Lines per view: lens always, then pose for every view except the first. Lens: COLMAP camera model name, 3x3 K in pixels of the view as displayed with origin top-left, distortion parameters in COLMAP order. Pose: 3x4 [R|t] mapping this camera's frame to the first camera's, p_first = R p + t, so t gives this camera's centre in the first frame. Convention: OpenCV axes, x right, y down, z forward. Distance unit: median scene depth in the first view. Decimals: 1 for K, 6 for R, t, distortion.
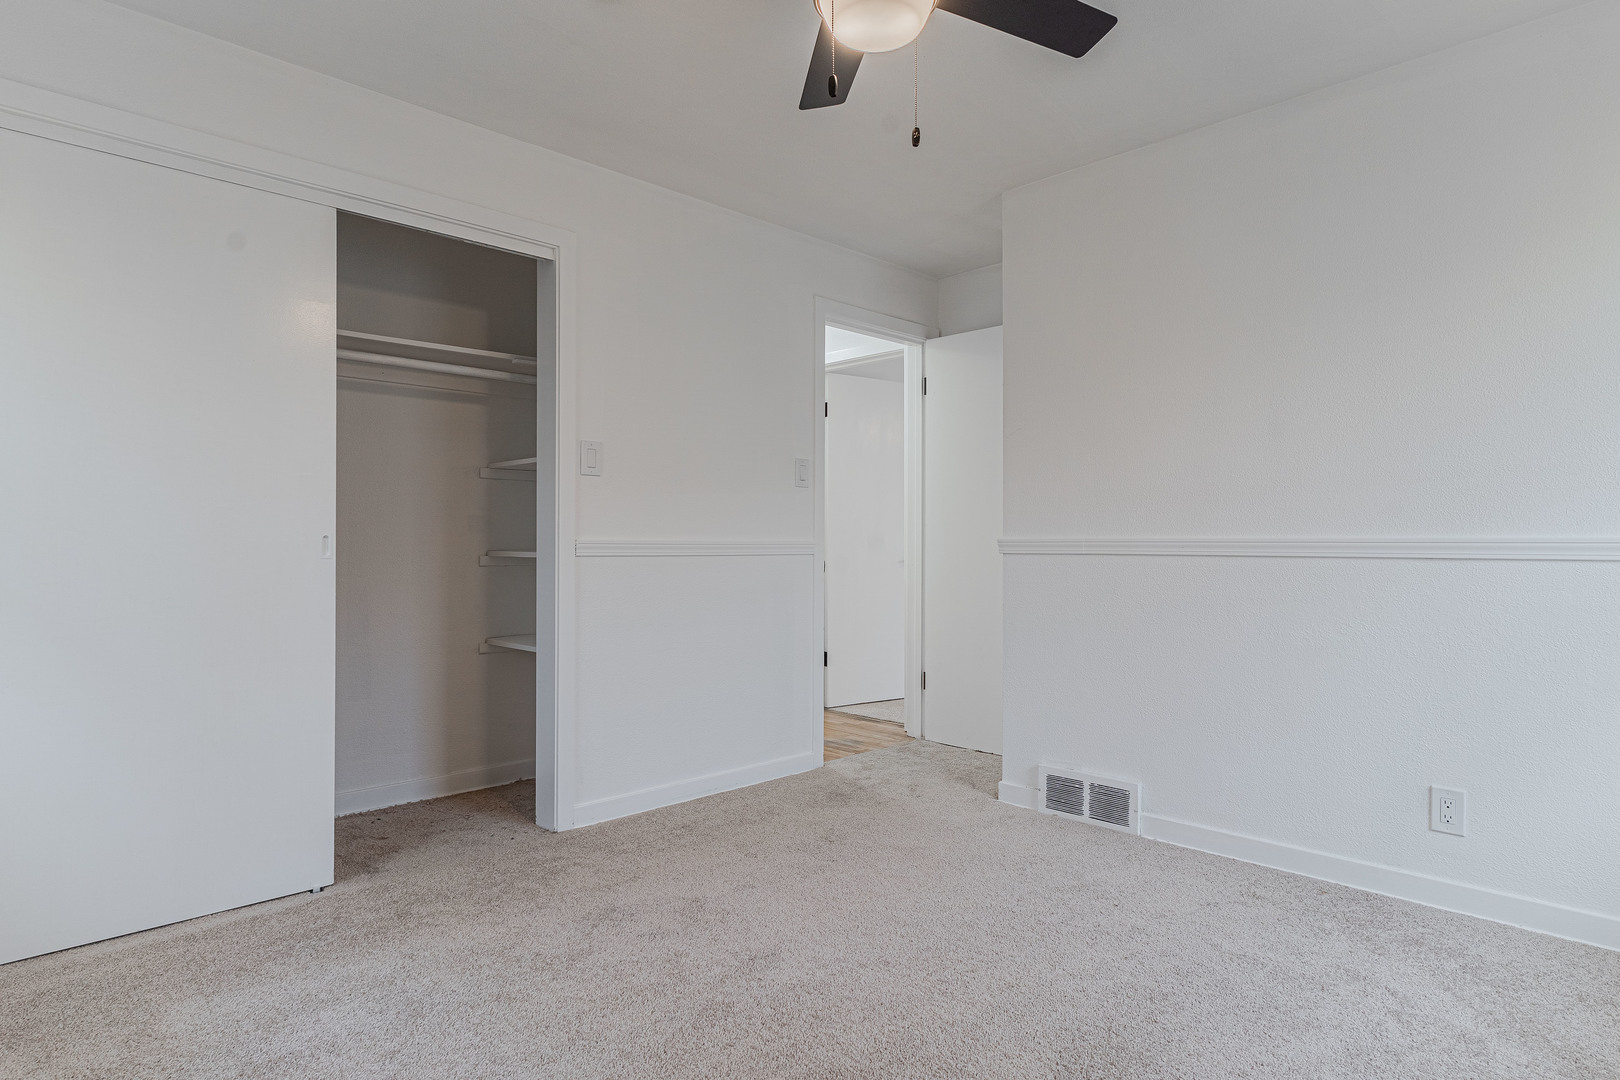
lens RADIAL K [[919.8, 0, 808.0], [0, 919.8, 534.7], [0, 0, 1]] dist [0.000171, -0.000007]
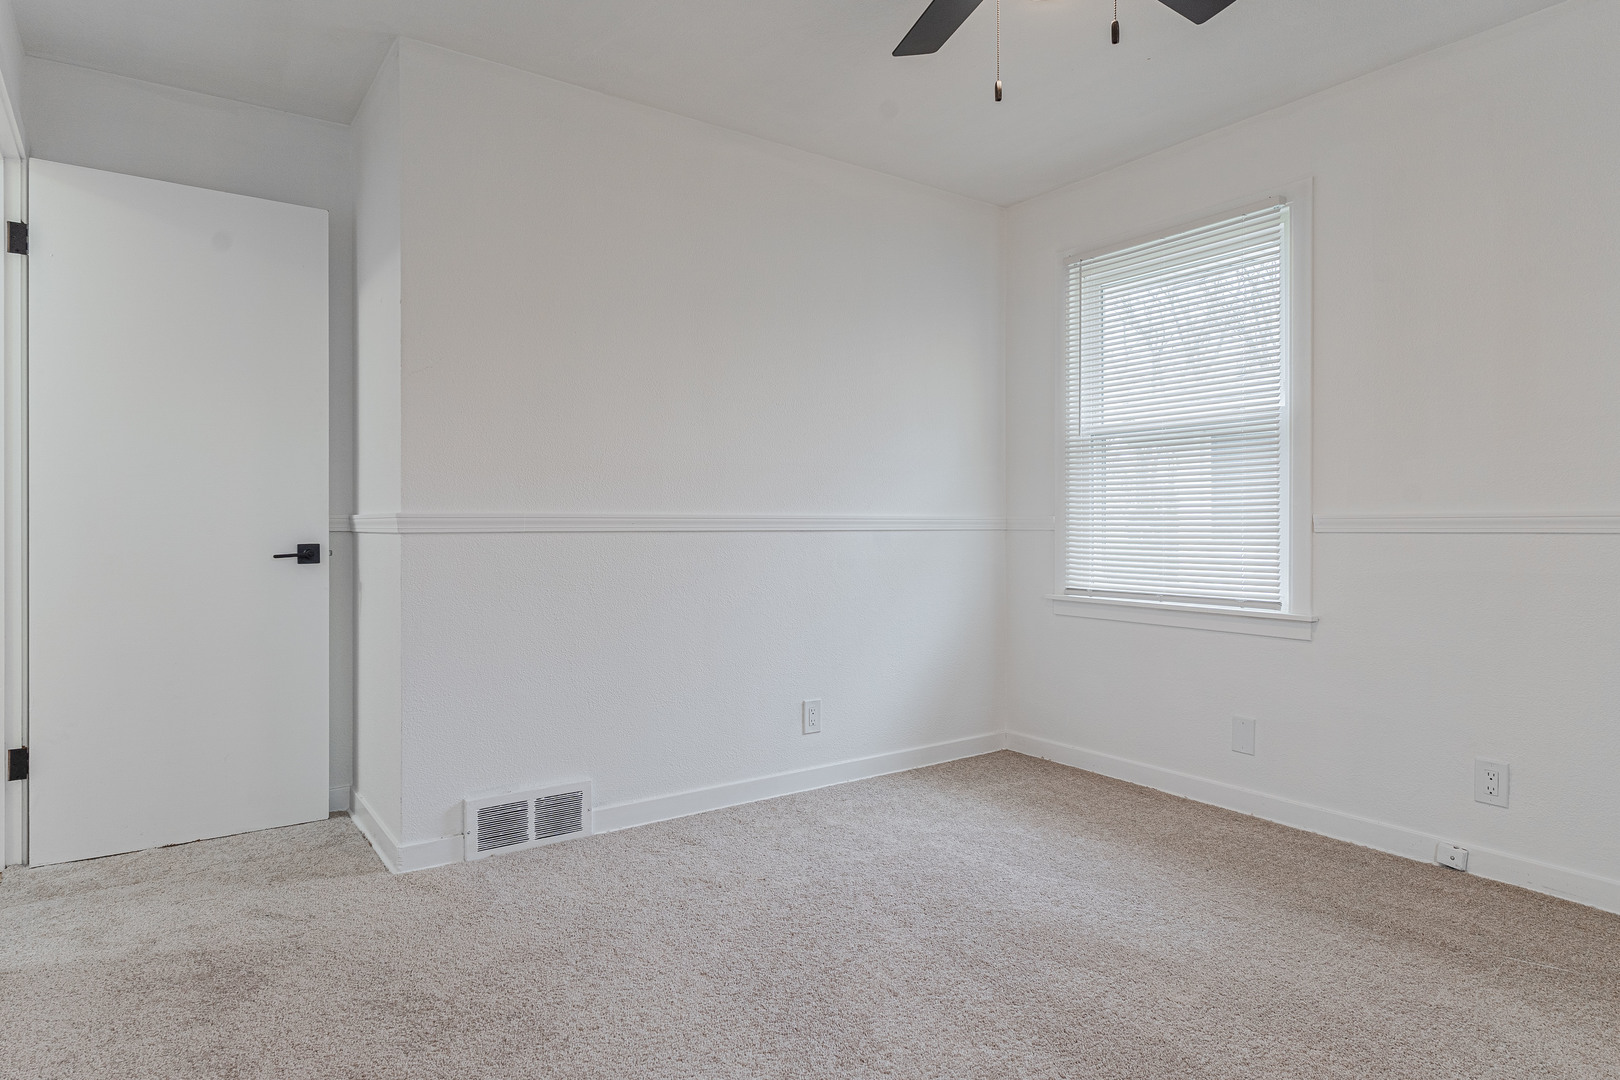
lens RADIAL K [[919.8, 0, 808.0], [0, 919.8, 534.7], [0, 0, 1]] dist [0.000171, -0.000007]
pose [[0.153132, -0.011627, 0.988137, -0.545668], [-0.004359, 0.999913, 0.012441, 0.013096], [-0.988196, -0.006213, 0.153068, 0.679062]]
